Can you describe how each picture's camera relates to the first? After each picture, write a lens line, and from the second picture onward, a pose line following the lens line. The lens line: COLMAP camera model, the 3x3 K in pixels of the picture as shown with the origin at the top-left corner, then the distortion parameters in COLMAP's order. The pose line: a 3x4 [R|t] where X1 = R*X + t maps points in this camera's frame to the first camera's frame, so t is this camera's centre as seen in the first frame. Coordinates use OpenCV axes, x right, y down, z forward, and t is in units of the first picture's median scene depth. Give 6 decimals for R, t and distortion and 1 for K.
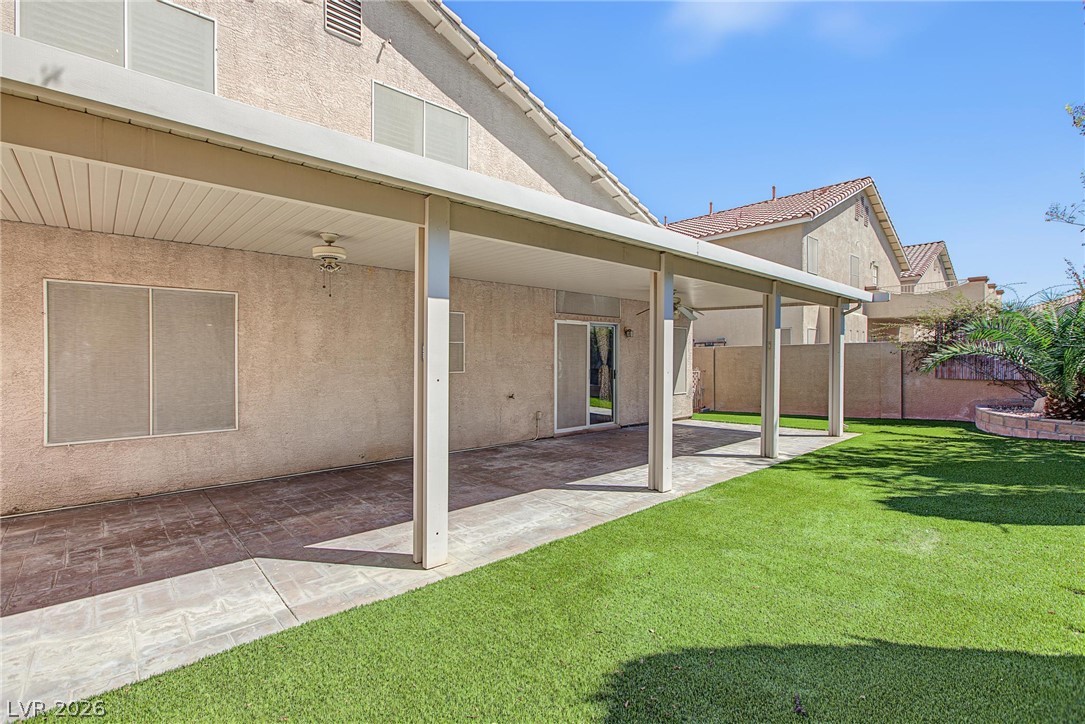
lens RADIAL K [[490.9, 0, 541.3], [0, 490.9, 360.6], [0, 0, 1]] dist [-0.014717, 0.004718]
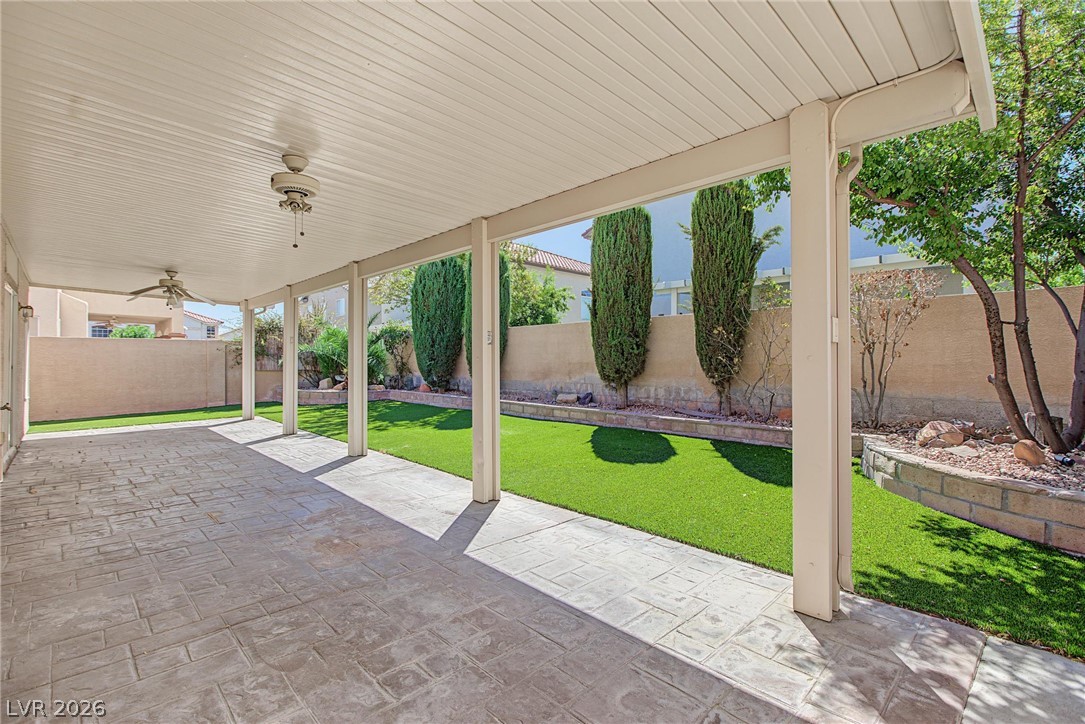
lens RADIAL K [[490.9, 0, 541.3], [0, 490.9, 360.6], [0, 0, 1]] dist [-0.014717, 0.004718]
pose [[-0.034262, 0.005772, 0.999396, -1.450133], [-0.002609, 0.999979, -0.005865, 0.044840], [-0.999409, -0.002808, -0.034246, 0.847023]]
